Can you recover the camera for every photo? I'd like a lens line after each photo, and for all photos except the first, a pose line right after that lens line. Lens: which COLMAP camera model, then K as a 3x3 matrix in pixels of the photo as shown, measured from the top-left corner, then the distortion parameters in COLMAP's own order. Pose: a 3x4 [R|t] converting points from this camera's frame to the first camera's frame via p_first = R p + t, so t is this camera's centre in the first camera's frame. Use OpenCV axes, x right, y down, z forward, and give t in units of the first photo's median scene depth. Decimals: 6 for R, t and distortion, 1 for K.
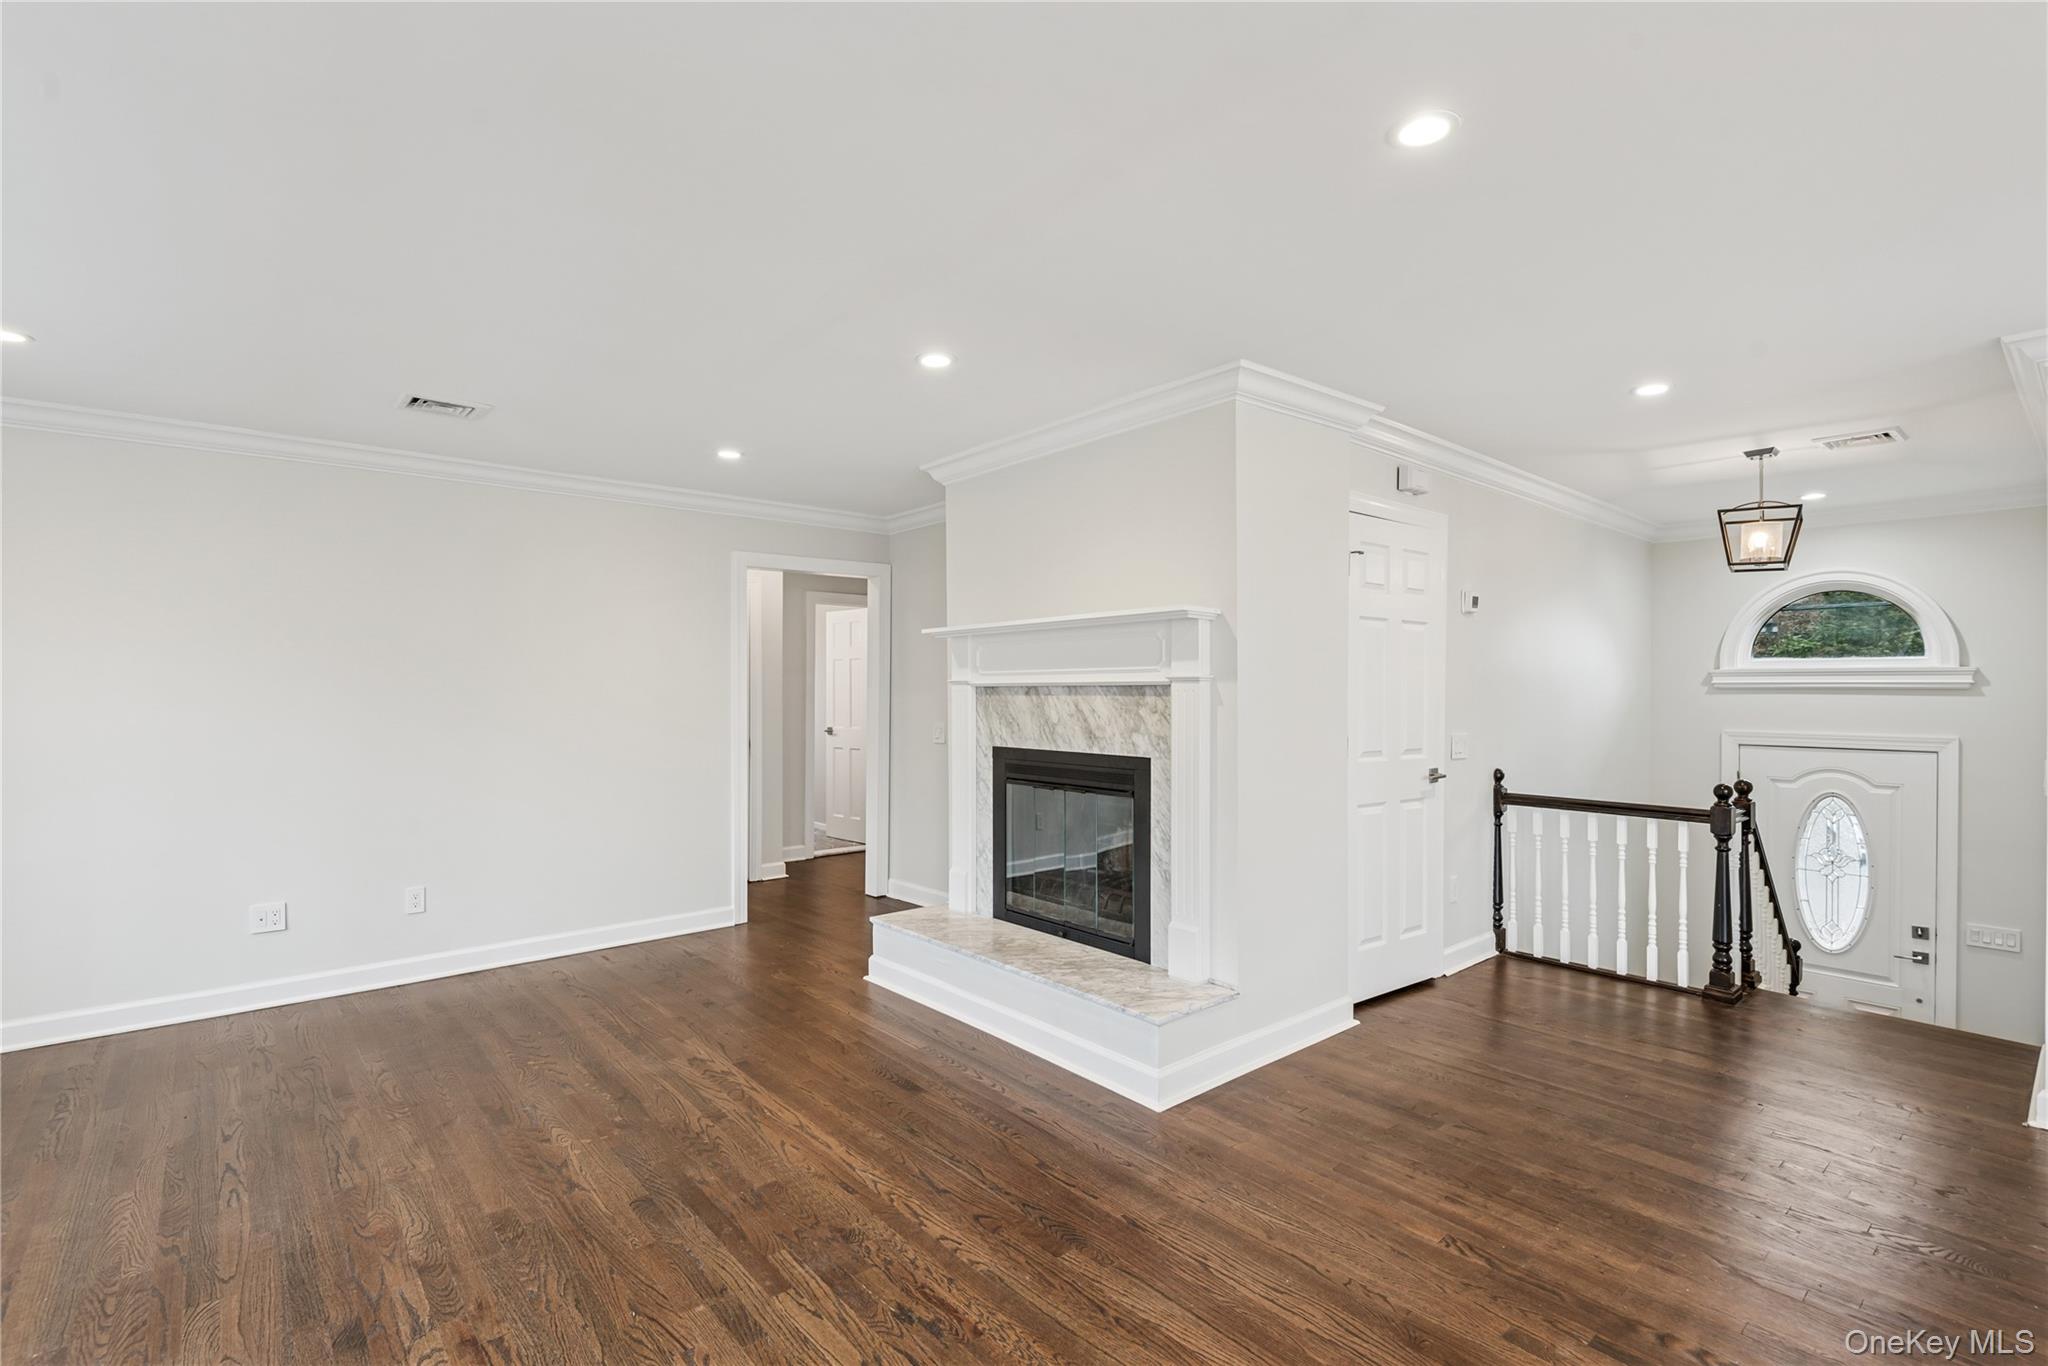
lens RADIAL K [[954.8, 0, 1015.8], [0, 954.8, 681.8], [0, 0, 1]] dist [0.041709, -0.028904]
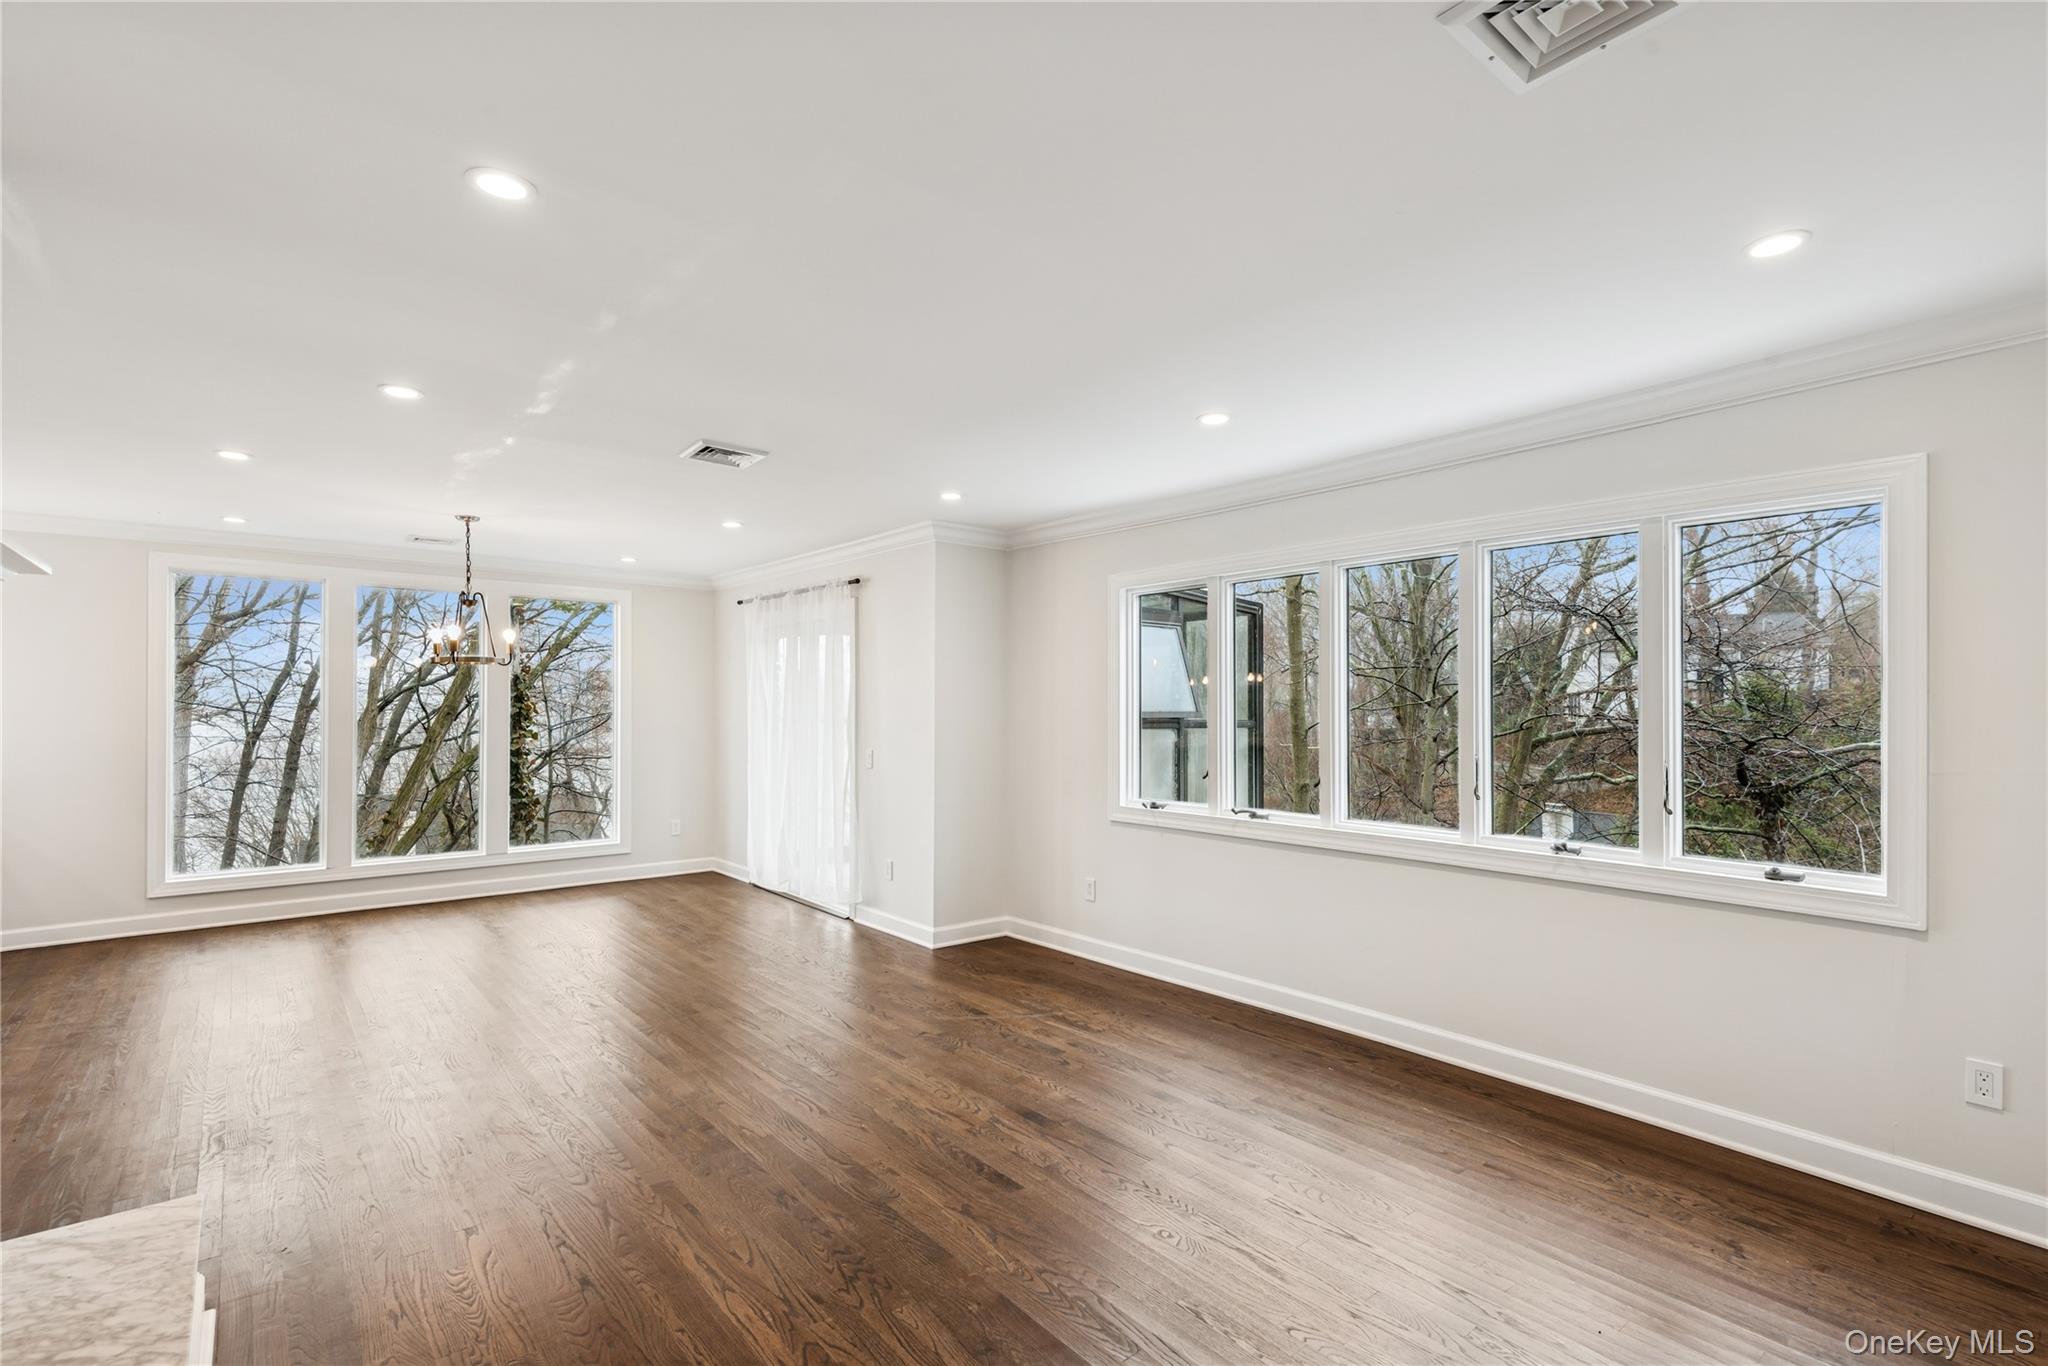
lens RADIAL K [[954.8, 0, 1015.8], [0, 954.8, 681.8], [0, 0, 1]] dist [0.041709, -0.028904]
pose [[-0.999726, -0.006090, 0.022591, -0.477962], [-0.006859, 0.999395, -0.034107, 0.009042], [-0.022370, -0.034252, -0.999163, 1.816739]]
